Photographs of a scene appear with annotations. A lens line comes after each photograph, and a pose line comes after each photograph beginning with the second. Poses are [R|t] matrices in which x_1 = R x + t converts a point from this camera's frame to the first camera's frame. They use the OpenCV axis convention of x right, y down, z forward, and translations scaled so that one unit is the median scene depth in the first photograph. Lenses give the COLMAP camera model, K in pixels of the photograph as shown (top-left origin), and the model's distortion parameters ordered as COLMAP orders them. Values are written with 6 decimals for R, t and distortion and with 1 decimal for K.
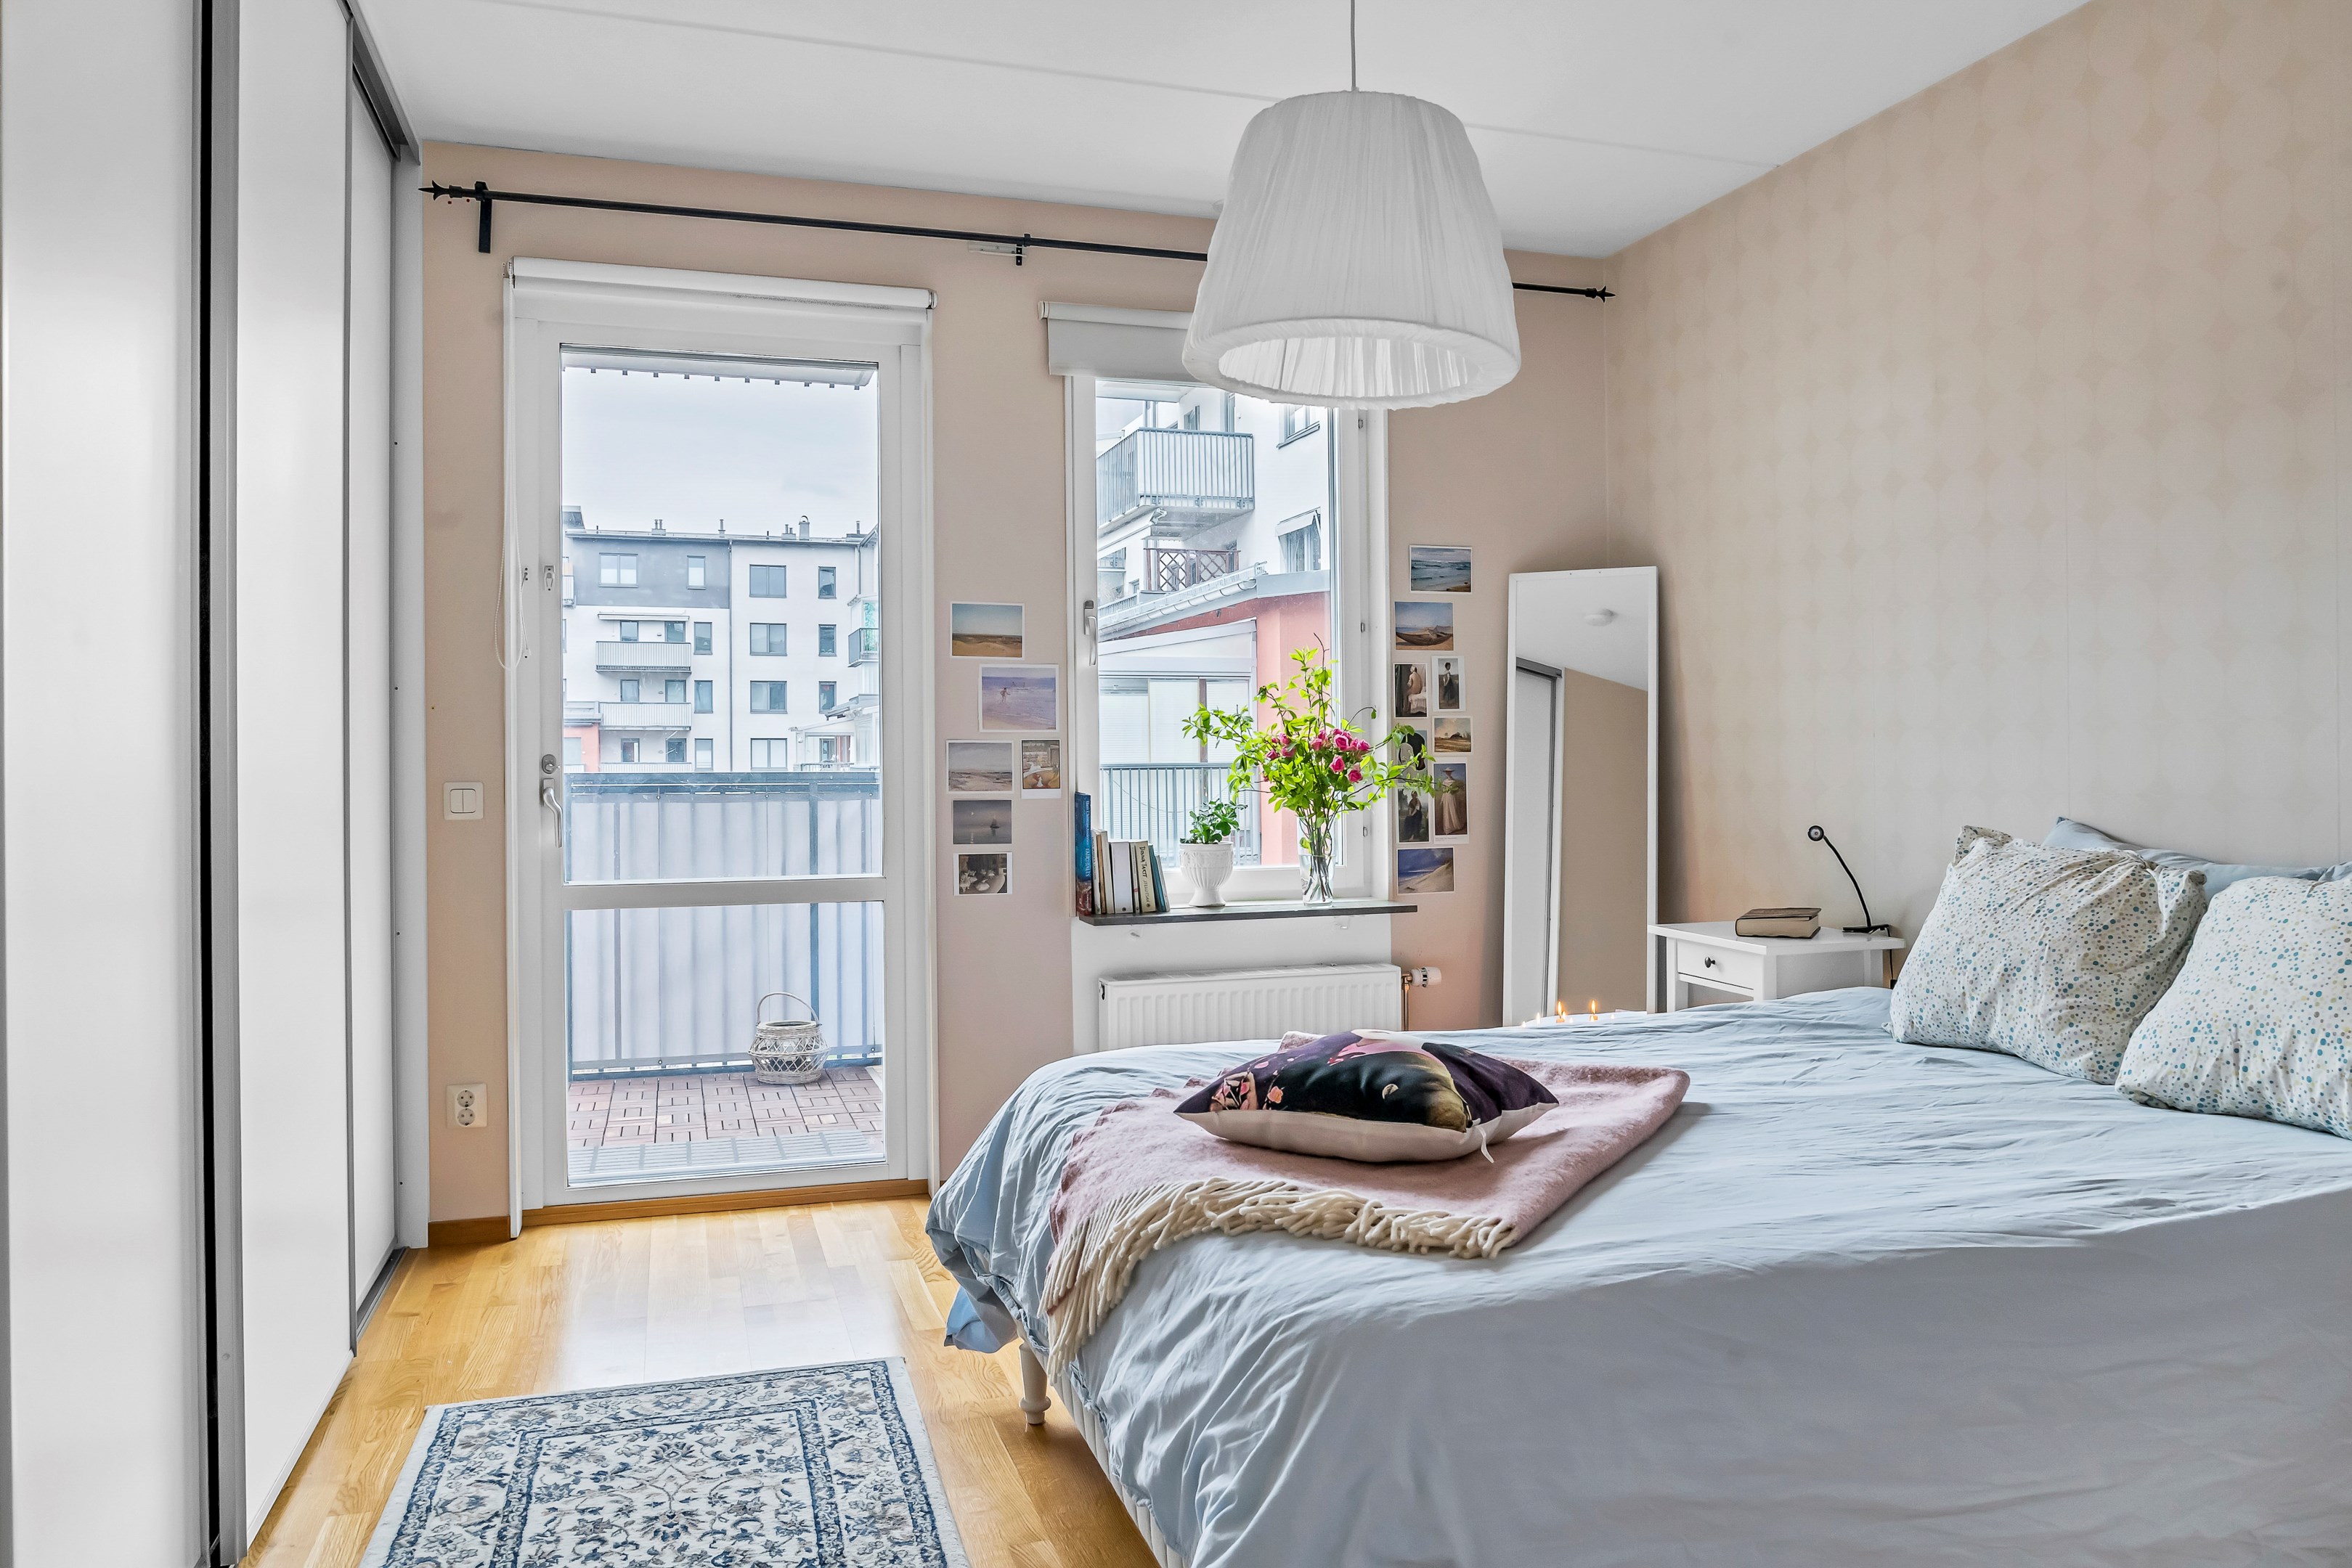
lens RADIAL K [[1612.2, 0, 1176.0], [0, 1612.2, 784.0], [0, 0, 1]] dist [-0.042569, 0.002272]
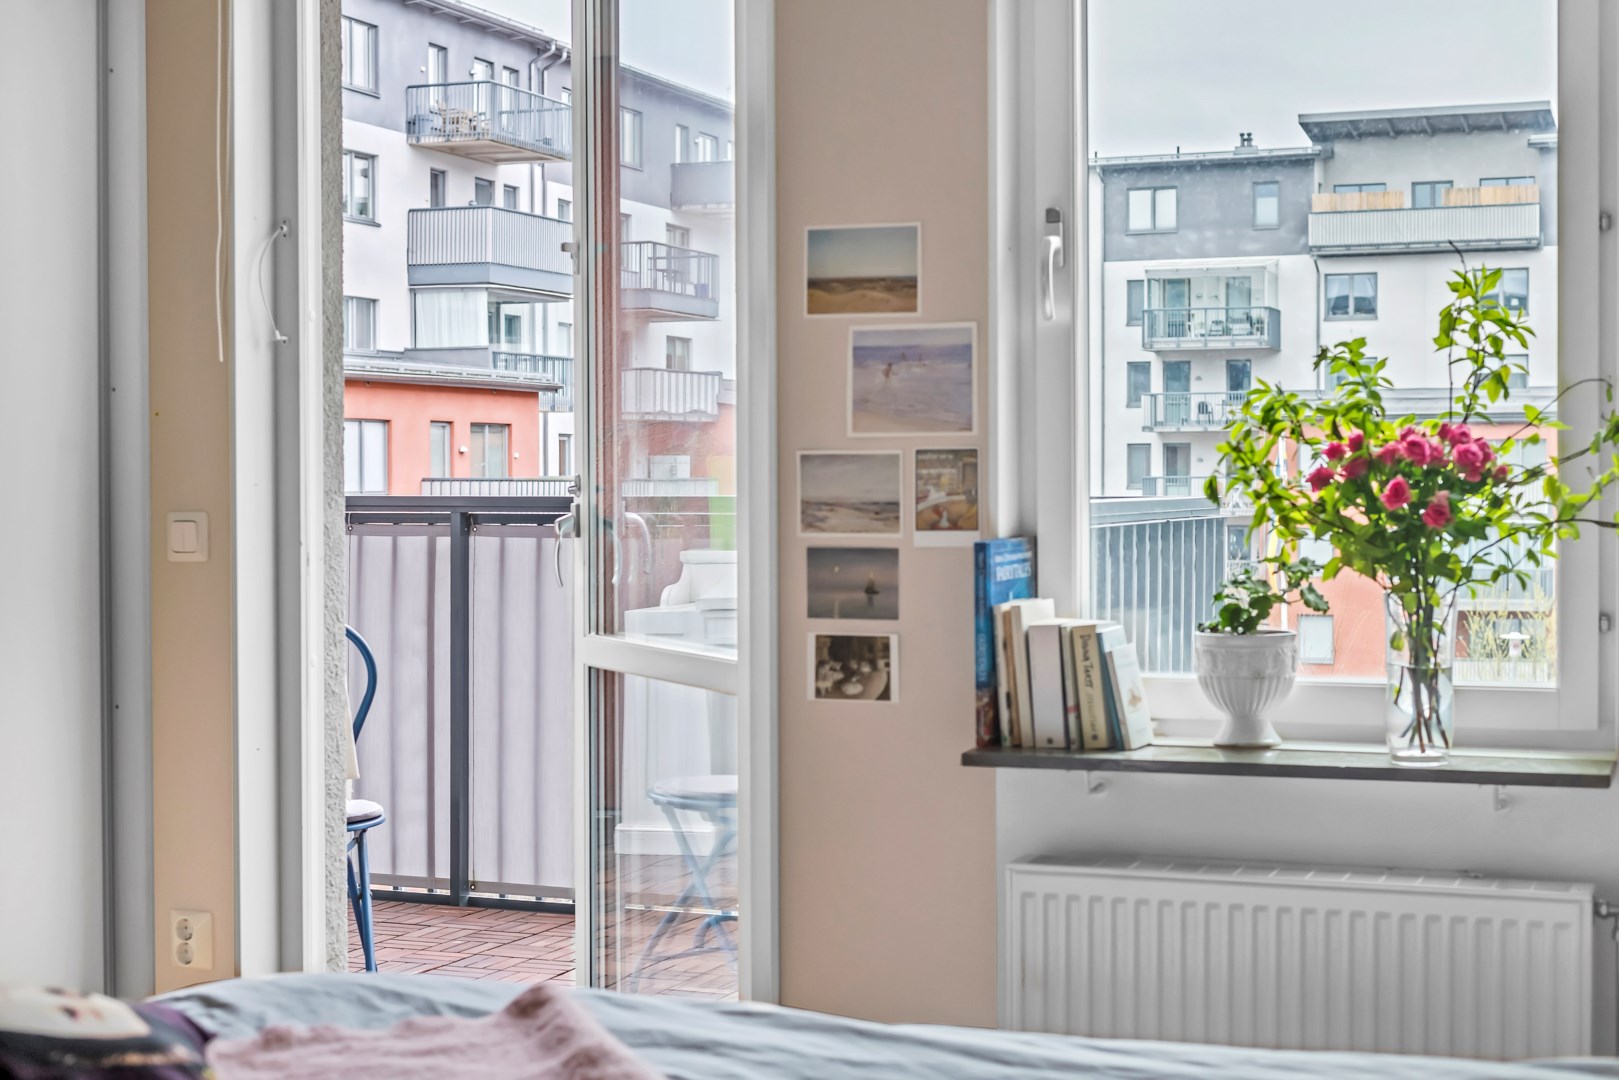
lens RADIAL K [[2367.0, 0, 809.5], [0, 2367.0, 540.0], [0, 0, 1]] dist [-0.001140, 0.016498]
pose [[0.778922, 0.017855, -0.626867, 0.425859], [-0.008995, 0.999810, 0.017300, -0.008224], [0.627057, -0.007836, 0.778934, 0.282053]]
